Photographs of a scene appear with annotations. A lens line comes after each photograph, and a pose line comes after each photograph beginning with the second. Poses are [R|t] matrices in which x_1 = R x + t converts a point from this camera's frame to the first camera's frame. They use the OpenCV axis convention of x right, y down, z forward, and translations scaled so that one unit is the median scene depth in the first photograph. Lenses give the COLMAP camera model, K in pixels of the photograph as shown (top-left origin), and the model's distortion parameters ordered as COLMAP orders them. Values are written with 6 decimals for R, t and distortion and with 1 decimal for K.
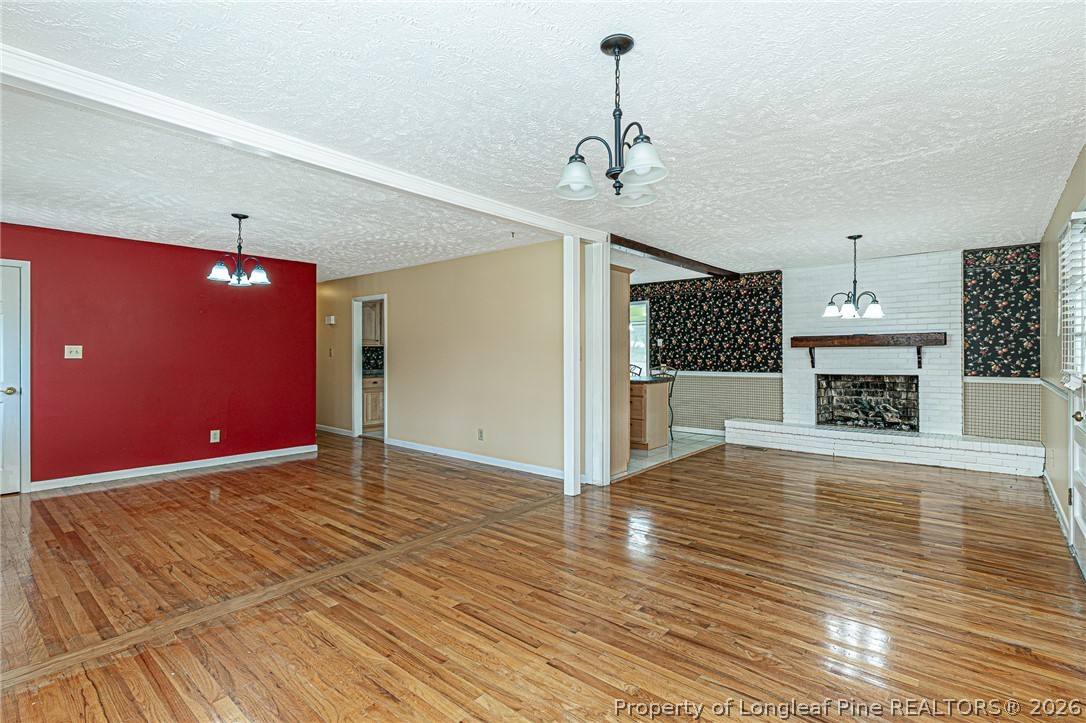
lens RADIAL K [[540.1, 0, 534.3], [0, 540.1, 353.3], [0, 0, 1]] dist [0.000594, -0.000064]
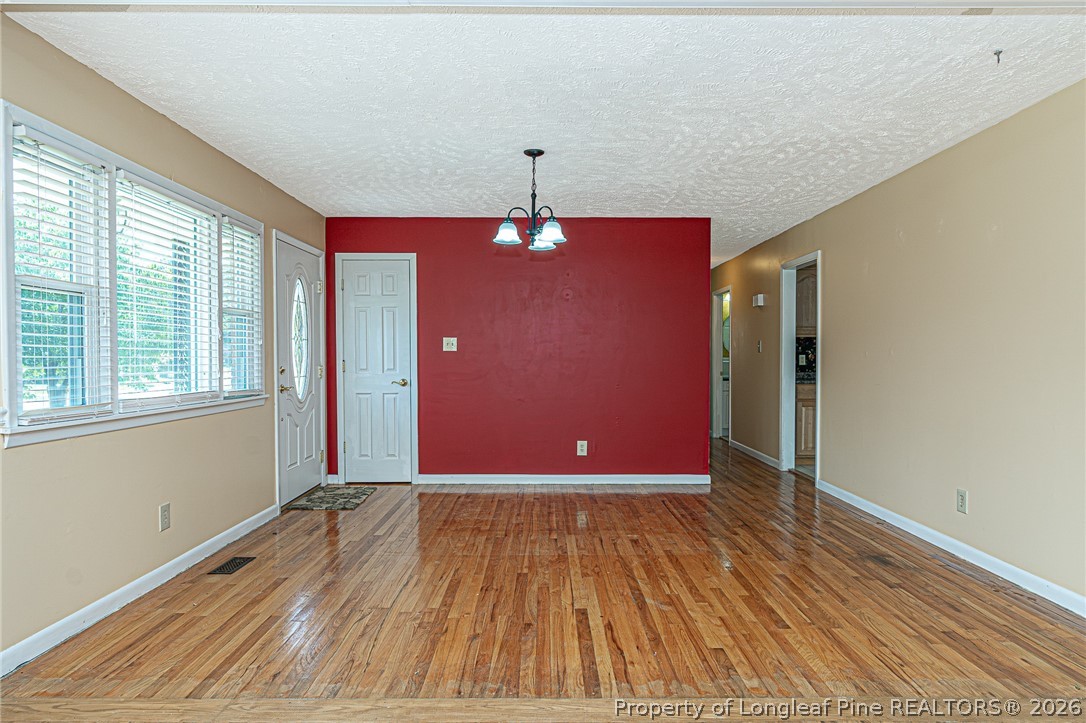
lens RADIAL K [[641.7, 0, 541.6], [0, 641.7, 366.5], [0, 0, 1]] dist [-0.007006, -0.000514]
pose [[0.658966, 0.011657, -0.752083, 0.122048], [-0.001049, 0.999893, 0.014578, 0.023282], [0.752172, -0.008817, 0.658907, 0.430967]]
